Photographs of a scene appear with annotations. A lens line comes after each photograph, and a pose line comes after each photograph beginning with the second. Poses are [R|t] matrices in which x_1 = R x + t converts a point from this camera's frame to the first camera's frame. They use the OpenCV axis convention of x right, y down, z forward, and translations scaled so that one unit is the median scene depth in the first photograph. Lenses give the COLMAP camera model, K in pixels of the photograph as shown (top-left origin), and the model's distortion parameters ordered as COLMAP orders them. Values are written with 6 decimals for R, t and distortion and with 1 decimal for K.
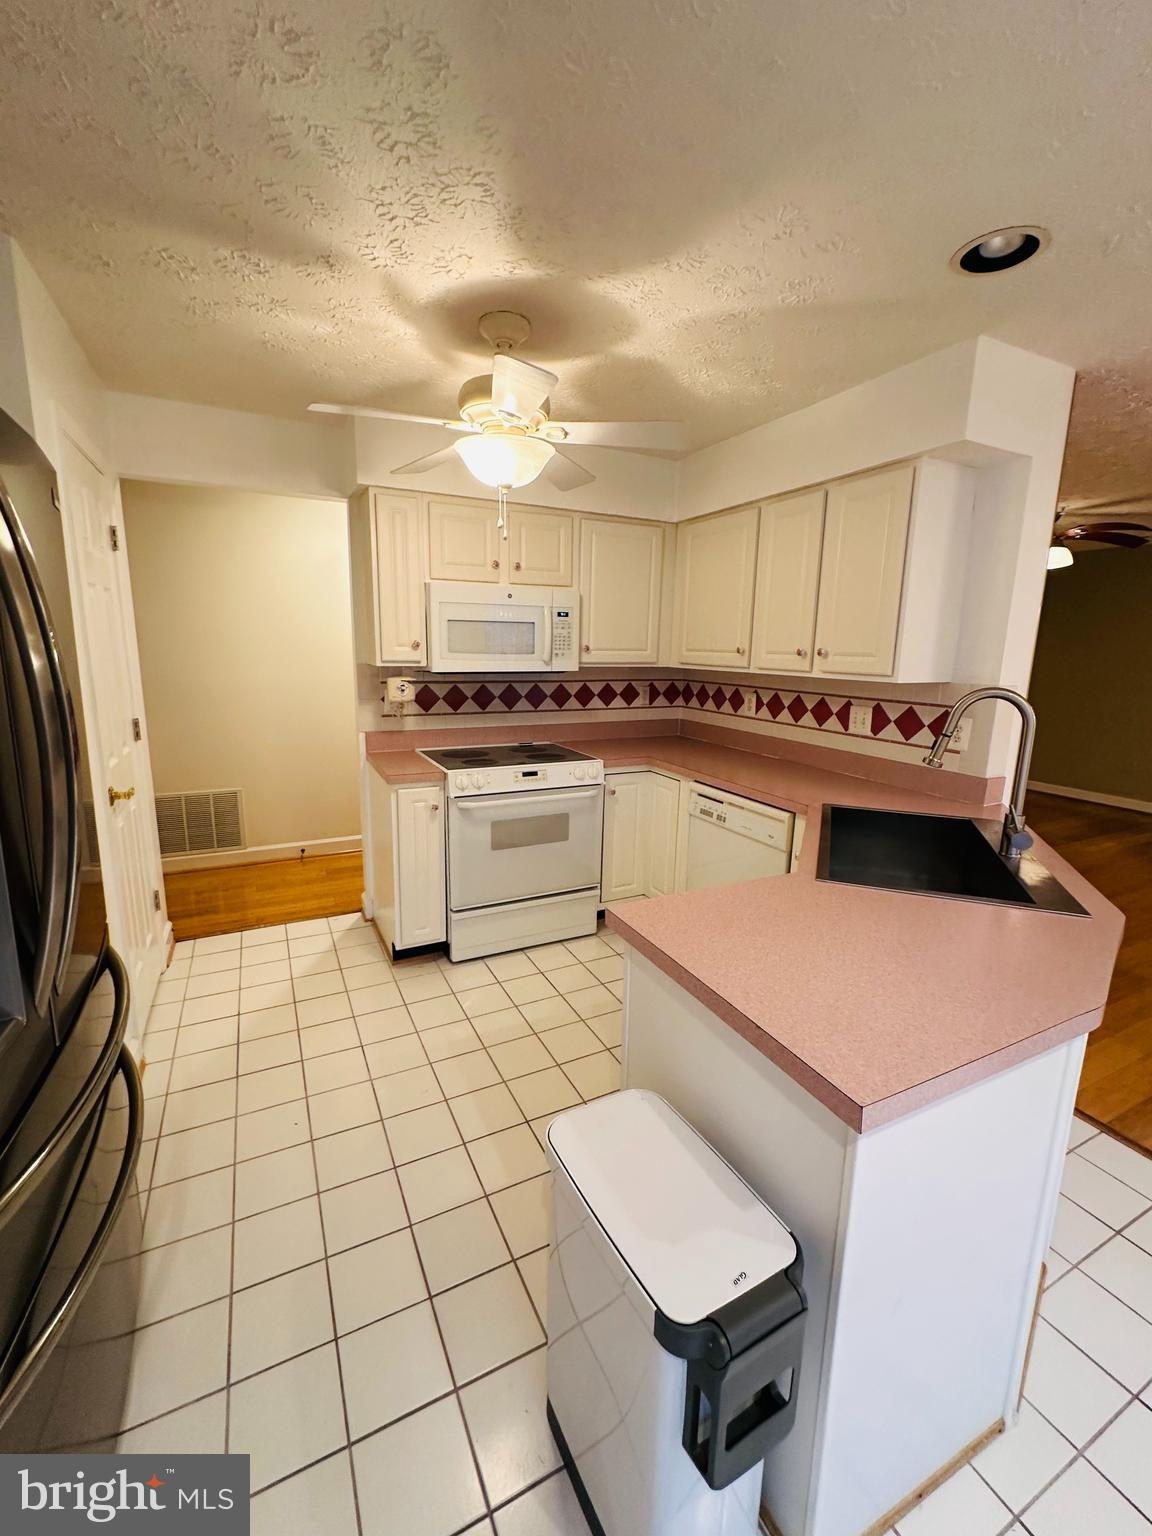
lens RADIAL K [[633.3, 0, 581.2], [0, 633.3, 767.4], [0, 0, 1]] dist [-0.003445, 0.000899]
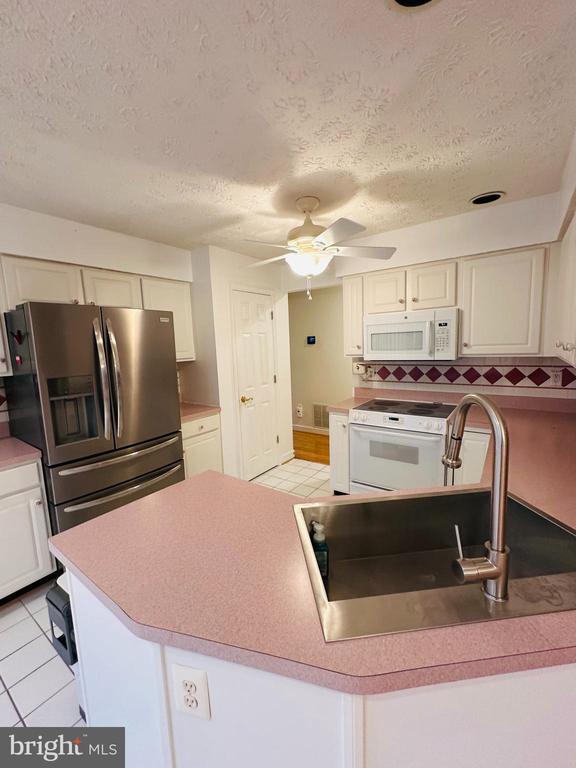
lens RADIAL K [[316.6, 0, 285.4], [0, 316.6, 382.7], [0, 0, 1]] dist [-0.003445, 0.000899]
pose [[0.462471, 0.075313, -0.883430, 0.515784], [-0.124256, 0.992058, 0.019526, -0.065045], [0.877885, 0.100741, 0.468156, 0.305250]]
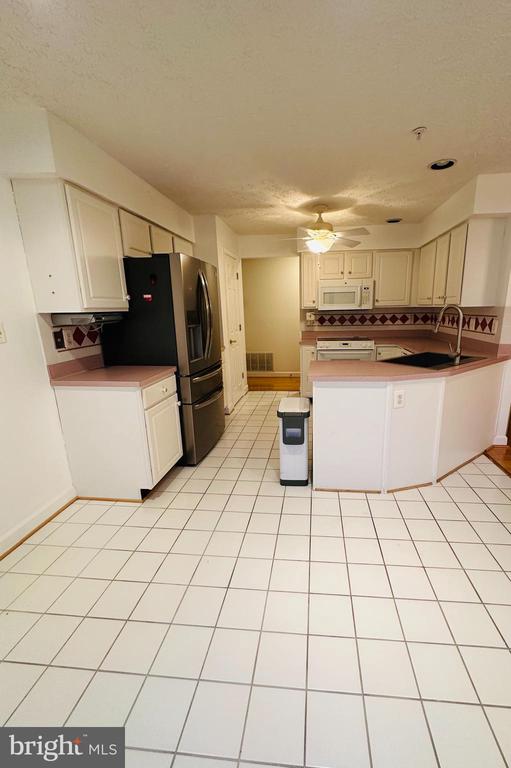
lens RADIAL K [[317.0, 0, 287.3], [0, 317.0, 382.9], [0, 0, 1]] dist [-0.003033, 0.000299]
pose [[0.848352, 0.088234, -0.522029, 0.451189], [-0.066737, 0.995972, 0.059886, 0.113818], [0.525210, -0.015966, 0.850823, -0.378253]]
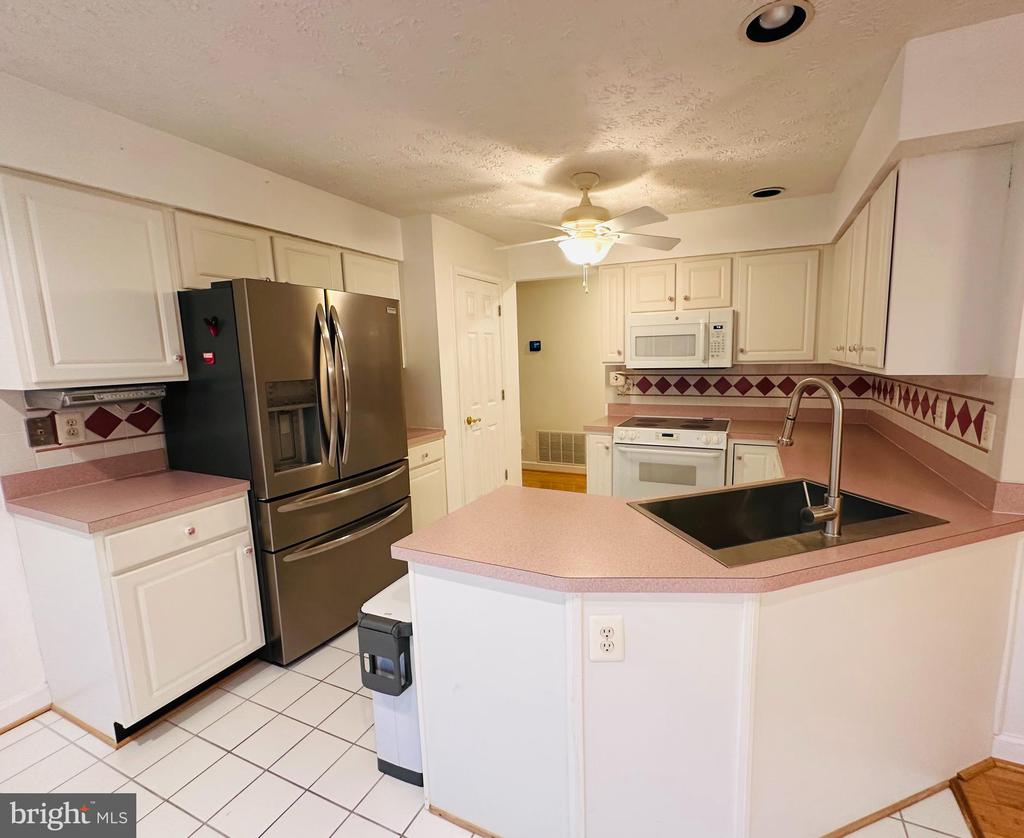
lens RADIAL K [[462.0, 0, 555.9], [0, 462.0, 416.4], [0, 0, 1]] dist [-0.001809, -0.000916]
pose [[0.650392, 0.072370, -0.756143, 0.544307], [-0.112134, 0.993692, -0.001345, -0.002597], [0.751276, 0.085664, 0.654405, 0.075318]]
